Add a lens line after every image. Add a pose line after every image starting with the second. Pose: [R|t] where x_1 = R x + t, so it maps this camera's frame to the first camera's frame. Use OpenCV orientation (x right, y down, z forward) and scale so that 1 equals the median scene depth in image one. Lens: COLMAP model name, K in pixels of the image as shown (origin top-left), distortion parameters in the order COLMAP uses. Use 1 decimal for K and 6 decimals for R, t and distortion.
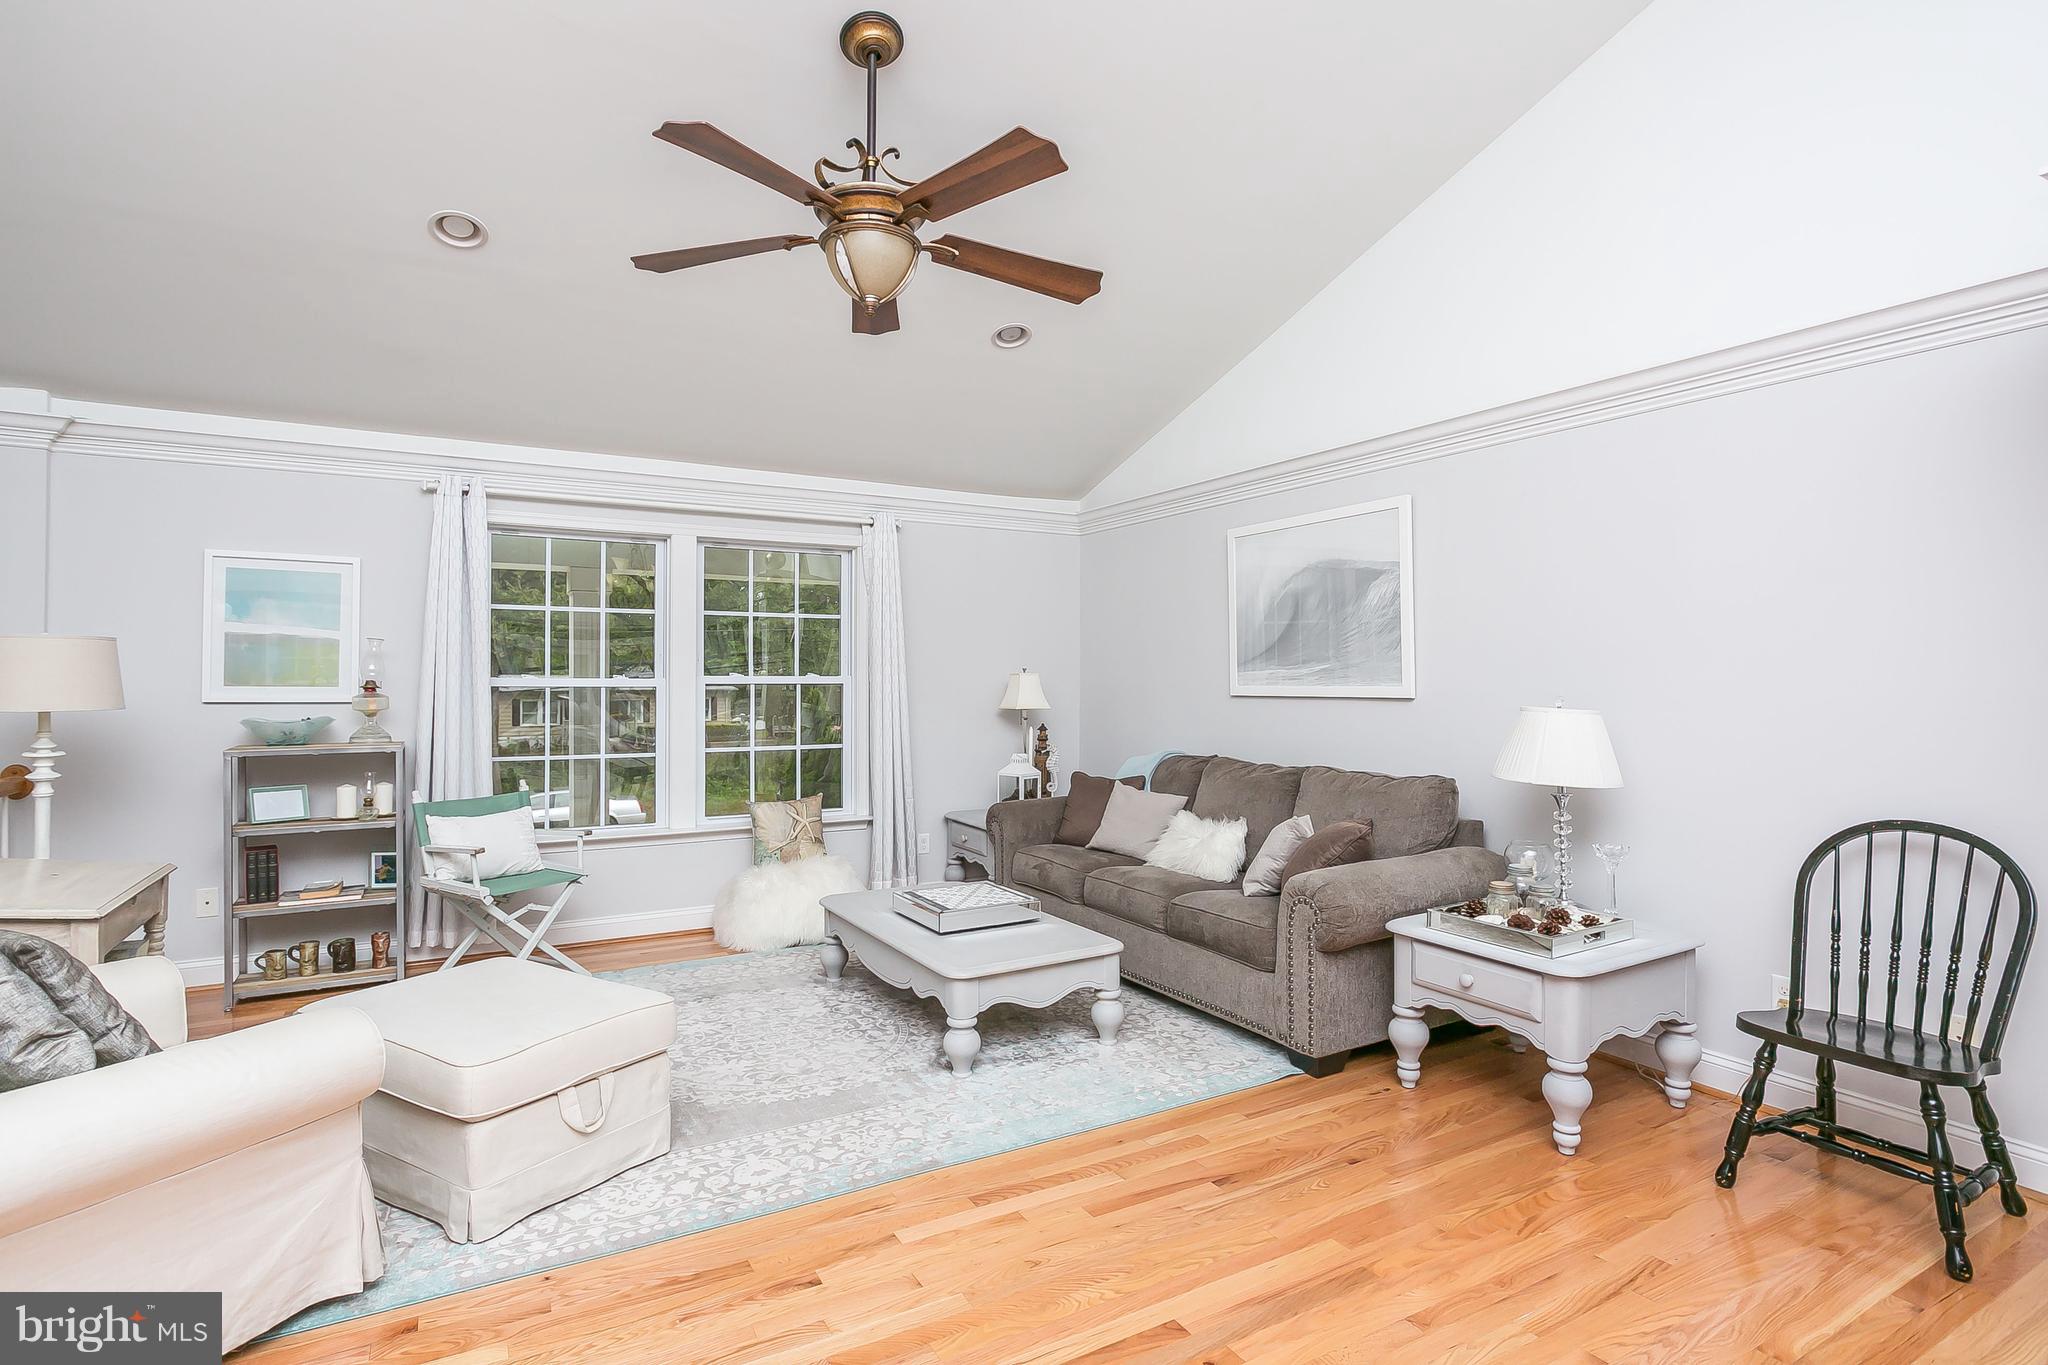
lens RADIAL K [[991.1, 0, 1027.1], [0, 991.1, 677.4], [0, 0, 1]] dist [-0.023869, 0.002814]
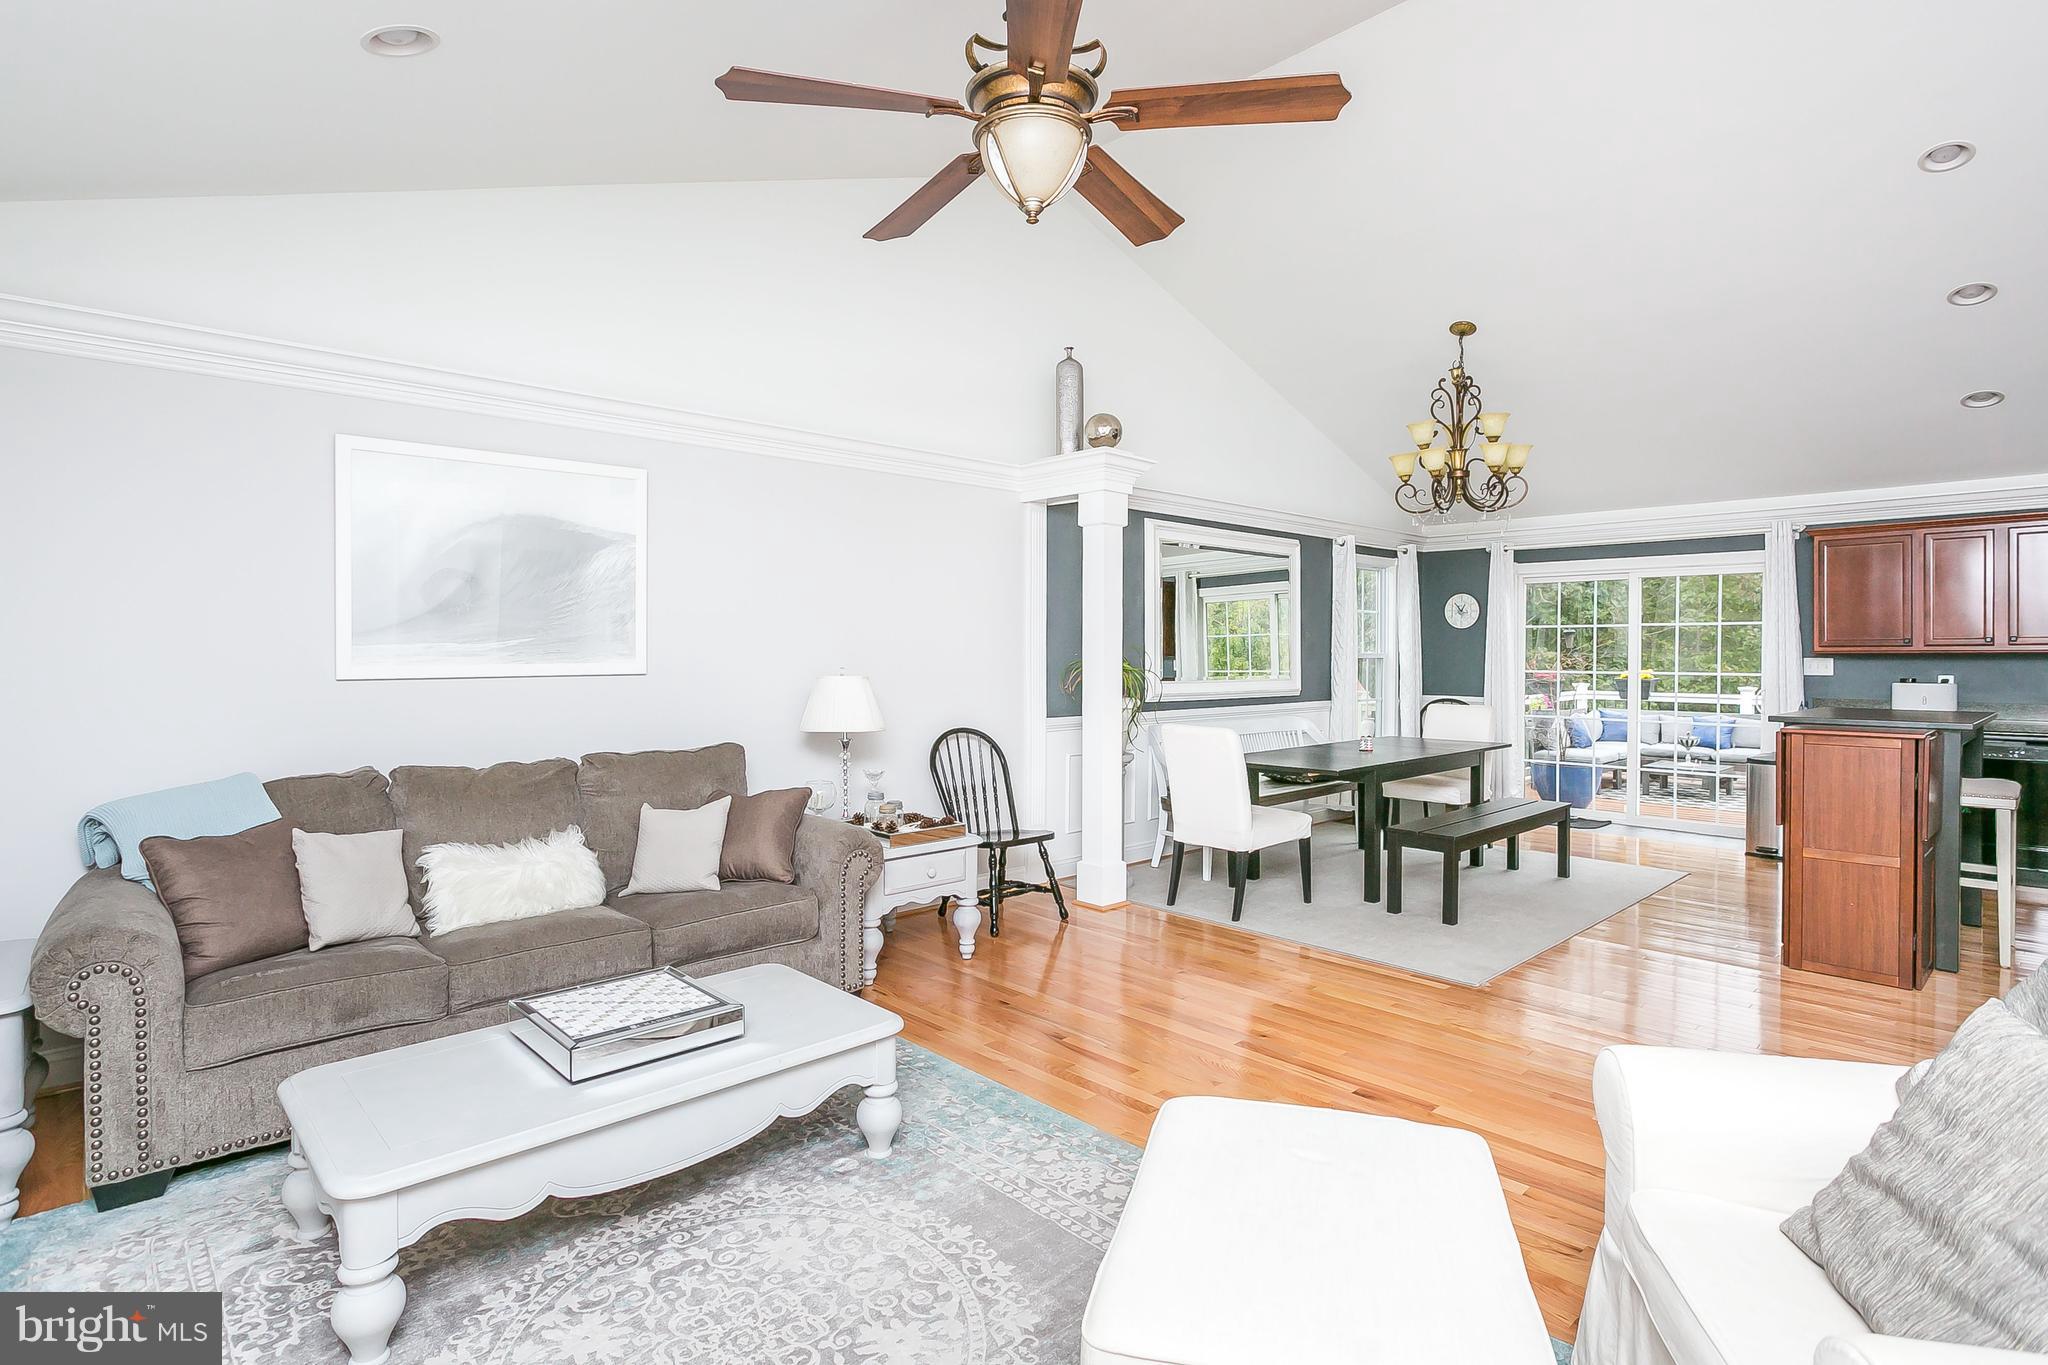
lens RADIAL K [[991.1, 0, 1042.5], [0, 991.1, 672.9], [0, 0, 1]] dist [-0.023869, 0.002814]
pose [[-0.213034, -0.024509, 0.976737, -0.679149], [-0.006399, 0.999699, 0.023689, -0.006664], [-0.977024, -0.001204, -0.213126, 0.812593]]
